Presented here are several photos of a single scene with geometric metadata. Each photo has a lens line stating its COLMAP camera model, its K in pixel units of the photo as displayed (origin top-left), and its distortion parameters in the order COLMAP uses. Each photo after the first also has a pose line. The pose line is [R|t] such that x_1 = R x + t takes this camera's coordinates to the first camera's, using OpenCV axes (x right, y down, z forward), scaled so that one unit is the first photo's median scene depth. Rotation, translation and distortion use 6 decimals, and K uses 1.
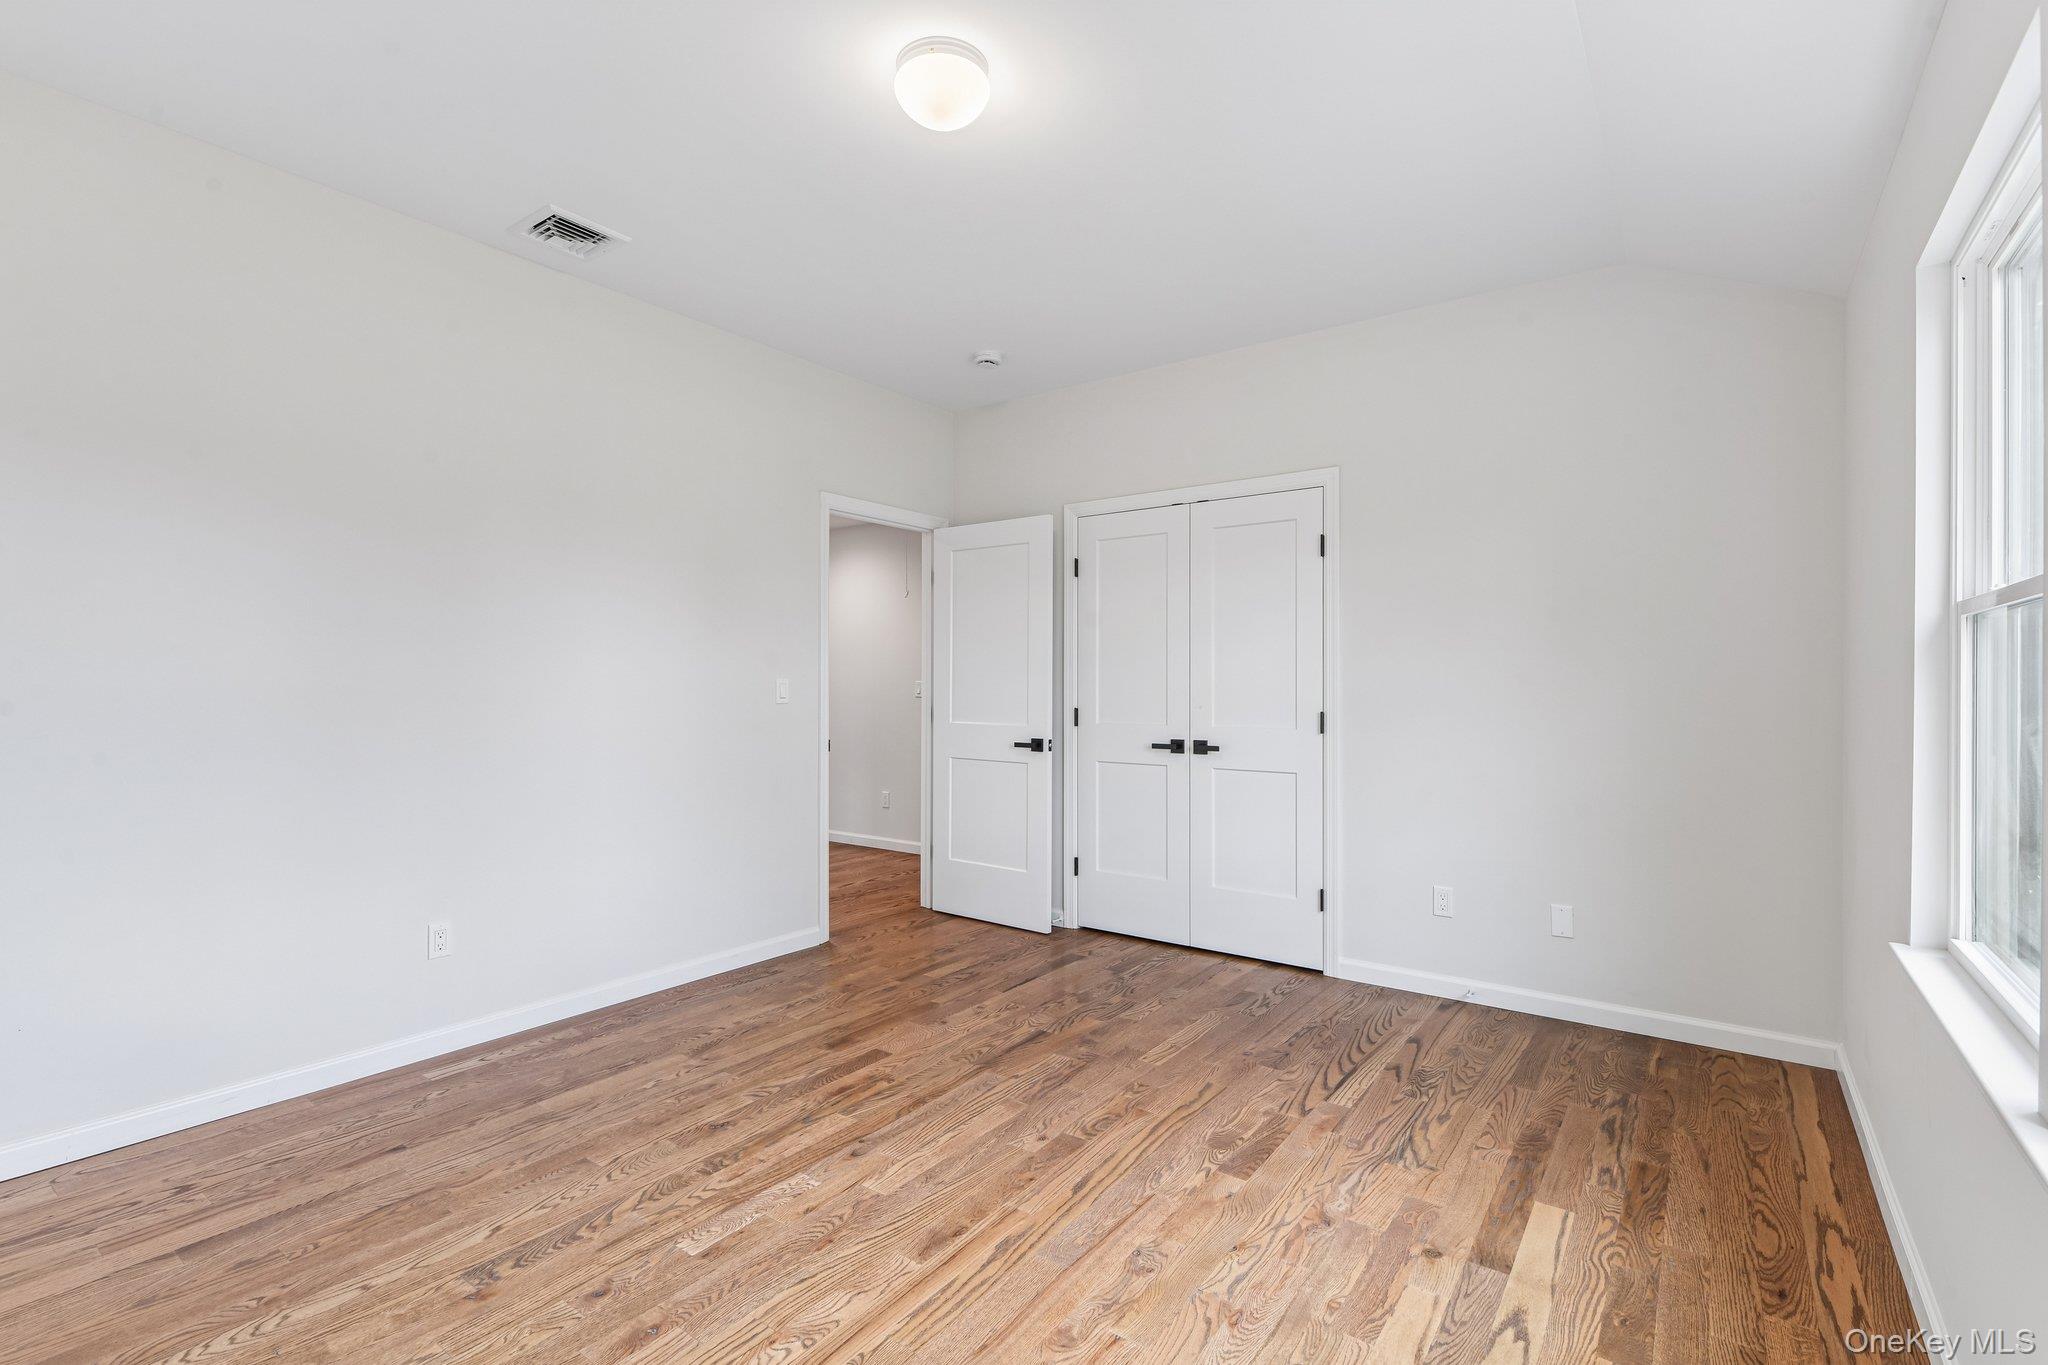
lens RADIAL K [[923.8, 0, 1019.1], [0, 923.8, 676.4], [0, 0, 1]] dist [-0.000602, -0.001499]
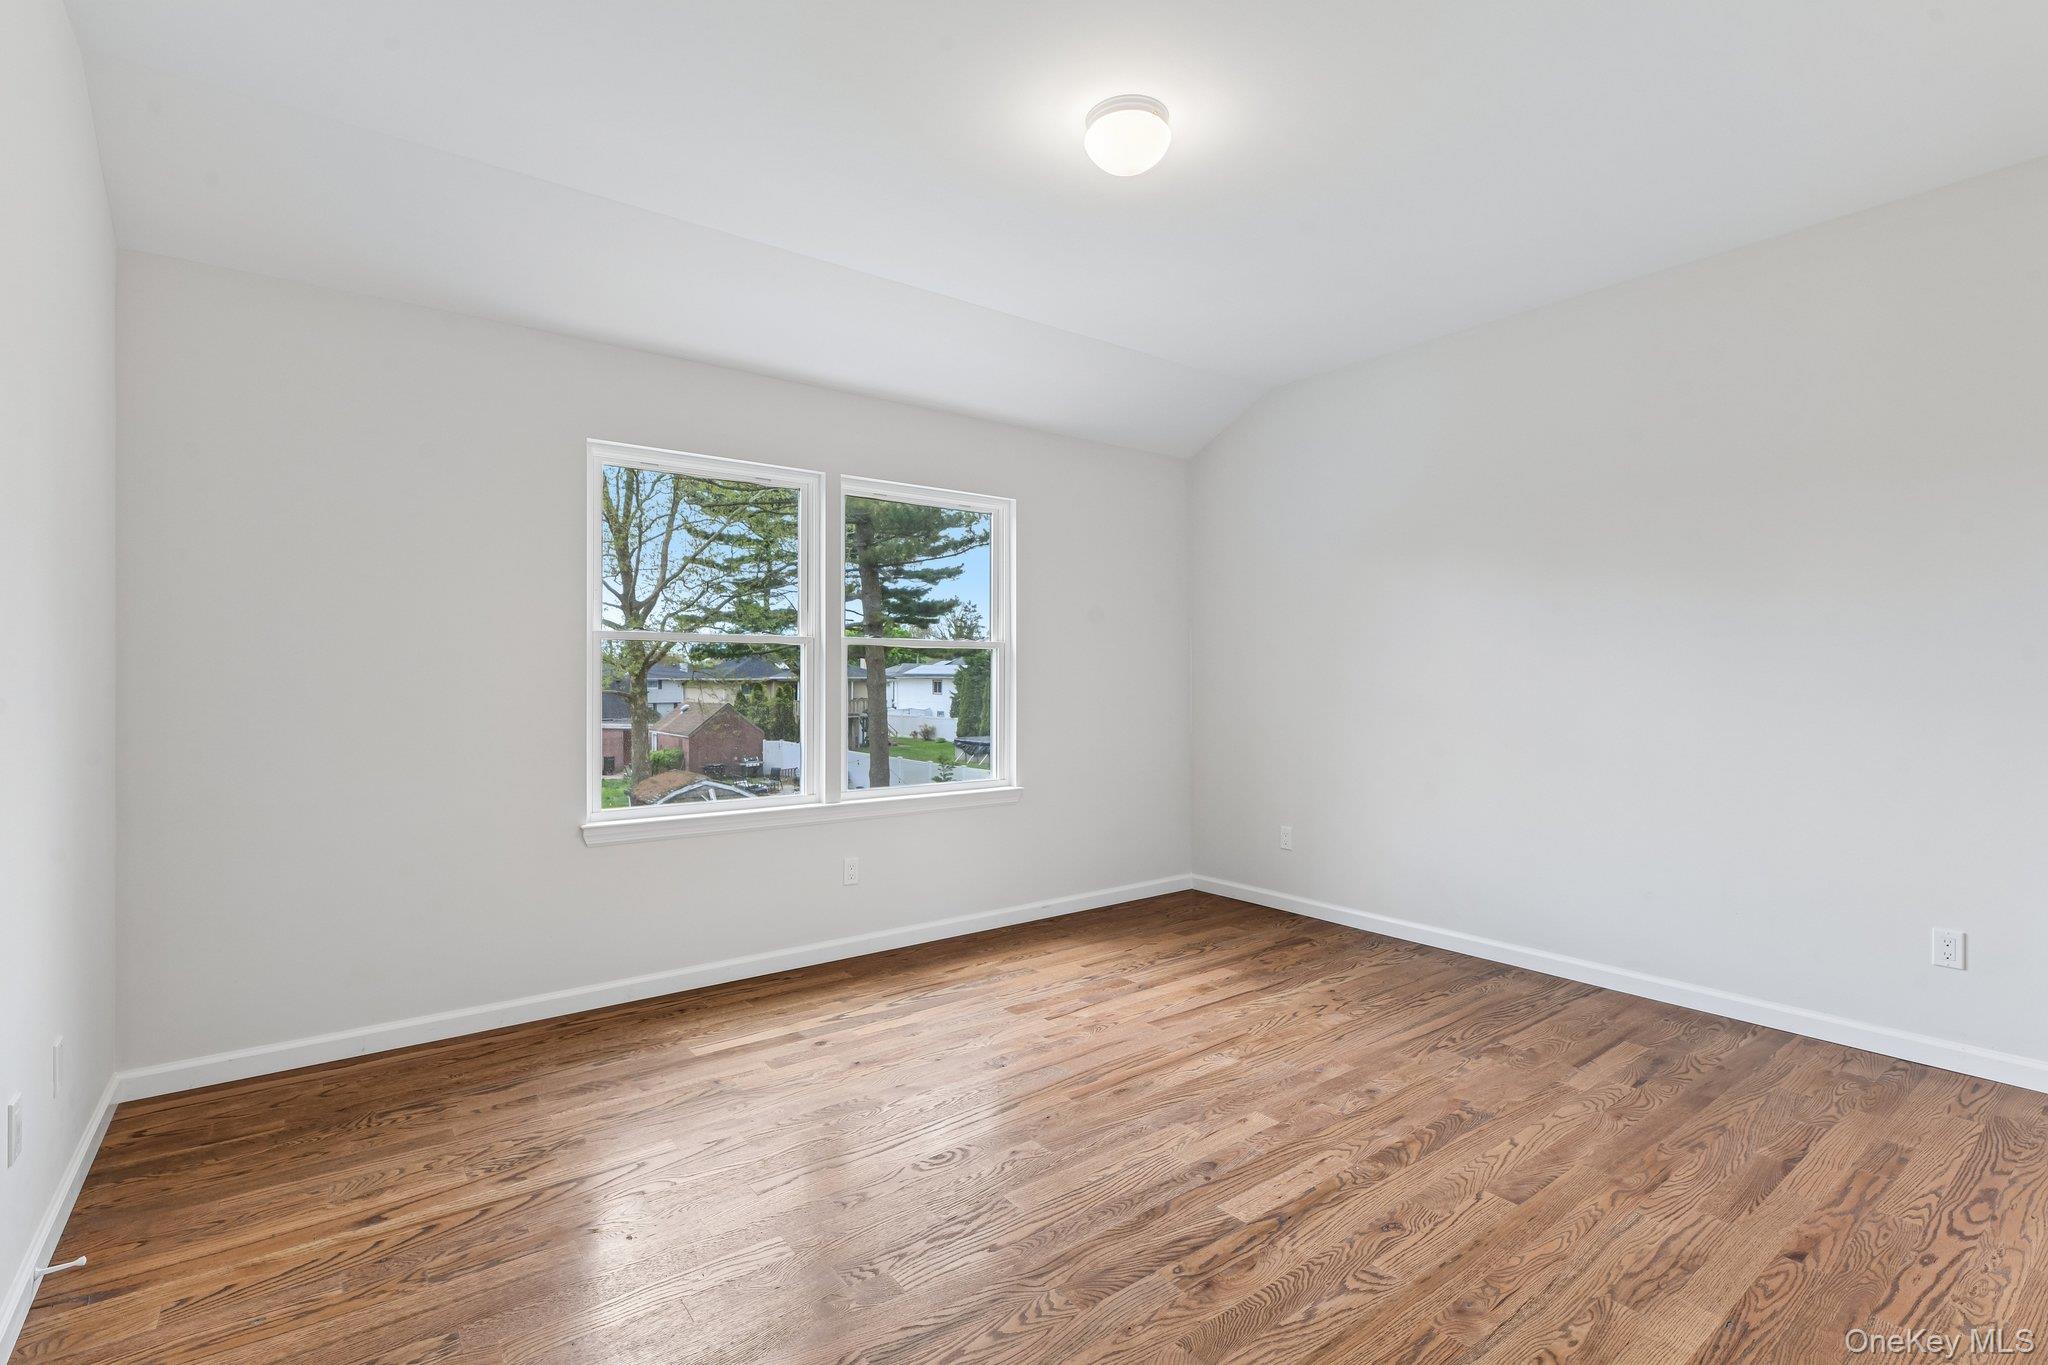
lens RADIAL K [[923.8, 0, 1019.1], [0, 923.8, 676.4], [0, 0, 1]] dist [-0.000602, -0.001499]
pose [[-0.957943, -0.000313, 0.286960, -0.258020], [-0.004006, 0.999917, -0.012280, 0.022506], [-0.286932, -0.012913, -0.957864, 1.962329]]
